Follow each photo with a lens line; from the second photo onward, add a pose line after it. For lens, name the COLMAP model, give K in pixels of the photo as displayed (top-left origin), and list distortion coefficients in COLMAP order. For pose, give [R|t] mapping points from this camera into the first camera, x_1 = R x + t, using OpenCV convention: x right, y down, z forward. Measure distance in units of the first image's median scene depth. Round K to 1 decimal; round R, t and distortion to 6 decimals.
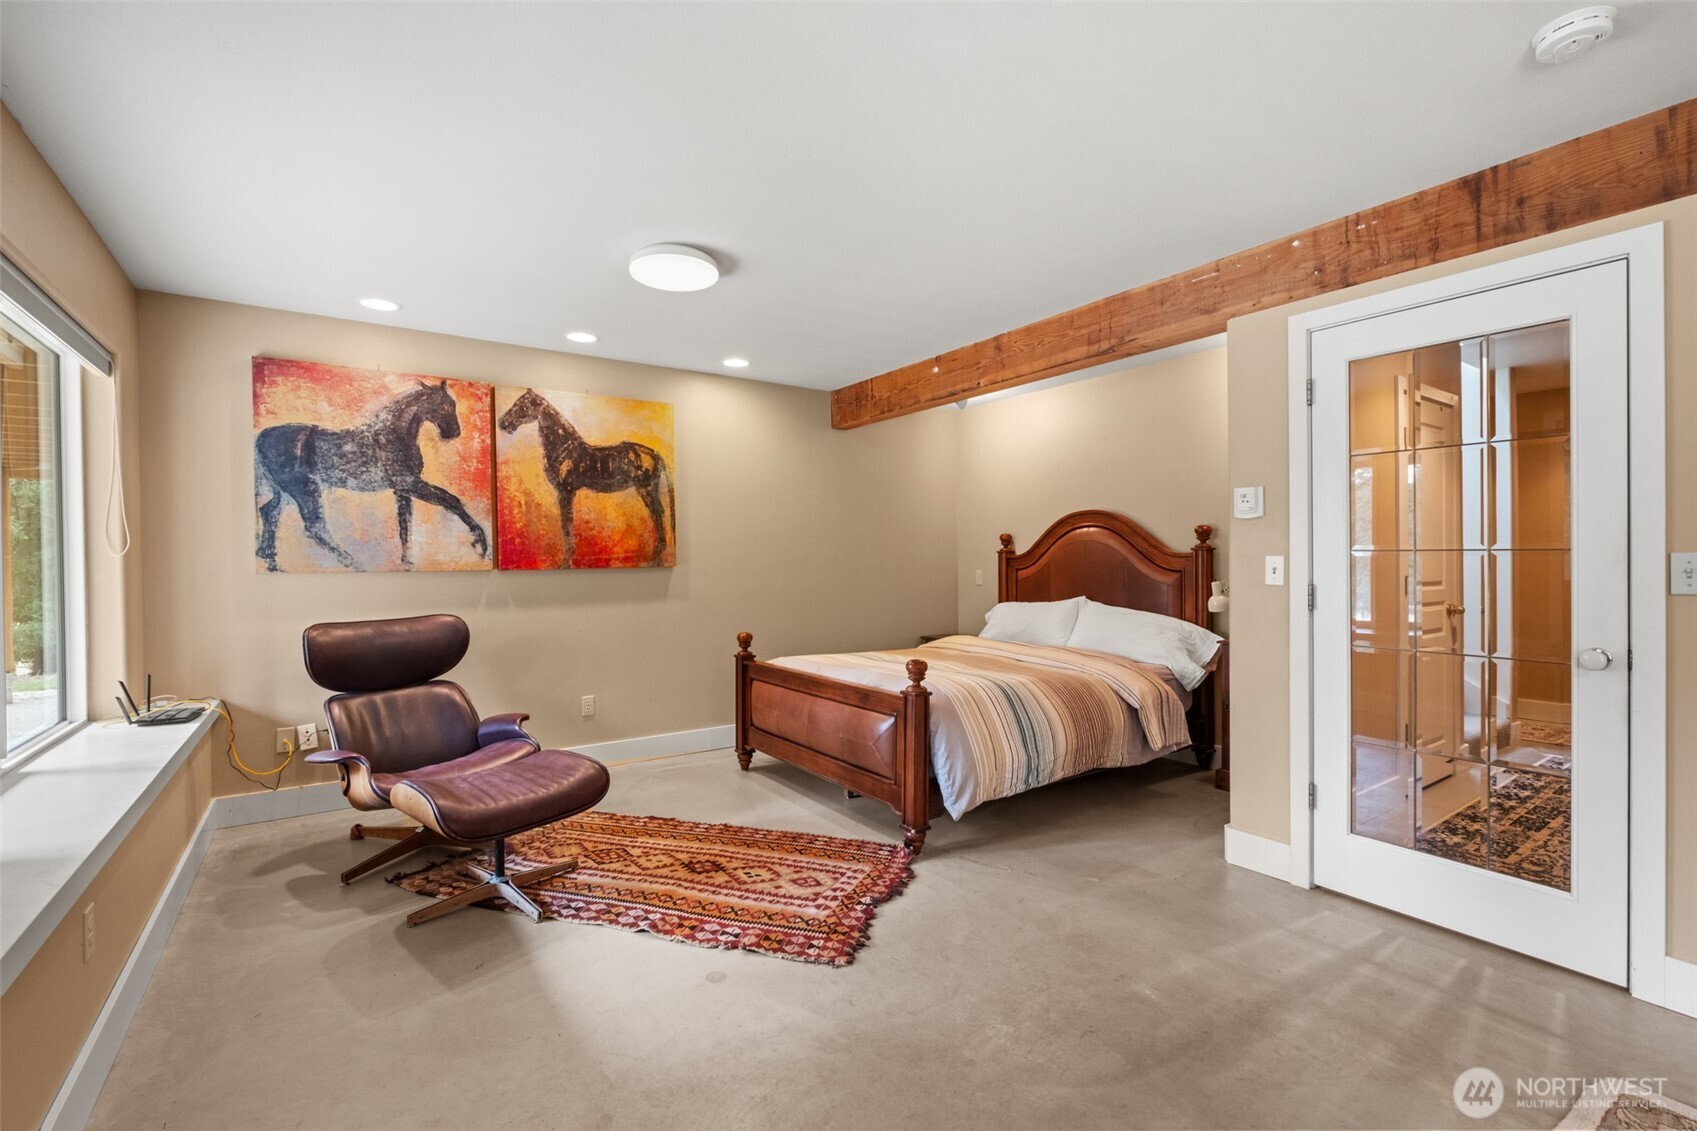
lens RADIAL K [[750.1, 0, 845.2], [0, 750.1, 564.7], [0, 0, 1]] dist [-0.003191, -0.000799]
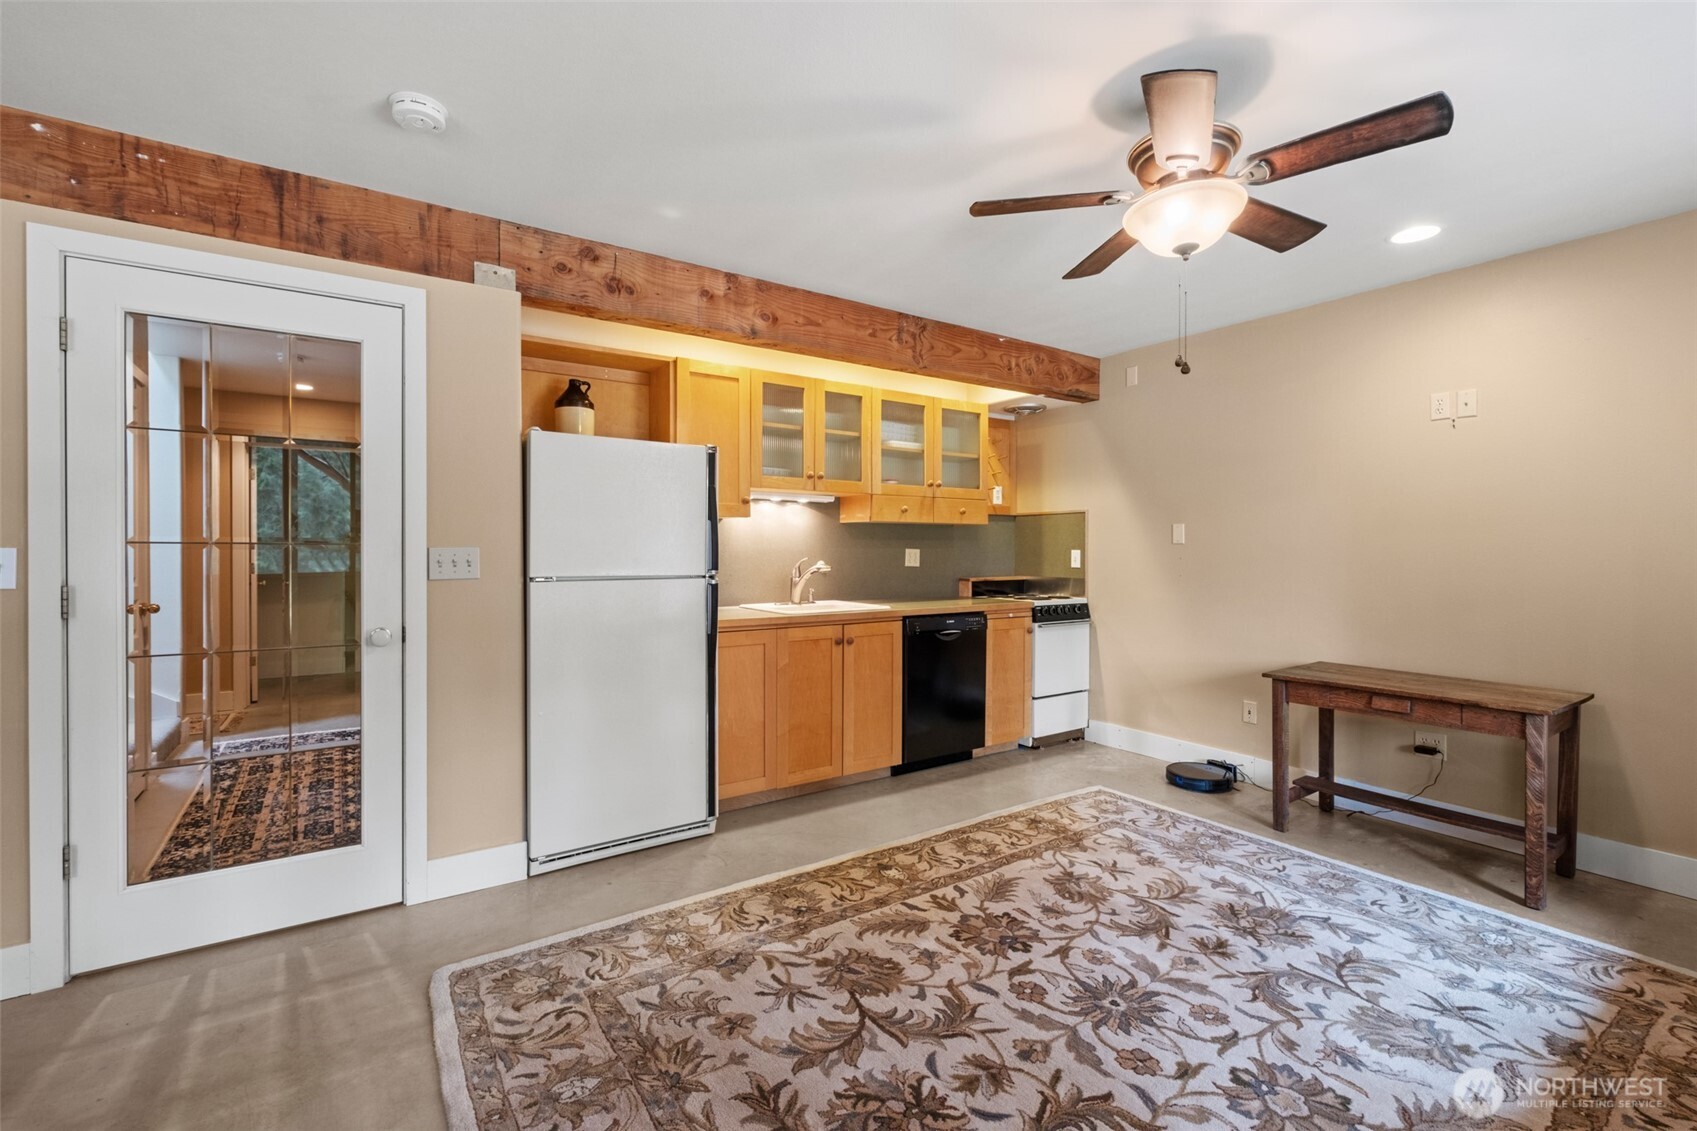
lens RADIAL K [[750.1, 0, 846.0], [0, 750.1, 556.3], [0, 0, 1]] dist [-0.003191, -0.000799]
pose [[-0.006192, -0.003315, 0.999975, -0.164131], [0.006752, 0.999972, 0.003357, -0.000982], [-0.999958, 0.006772, -0.006169, 0.236680]]
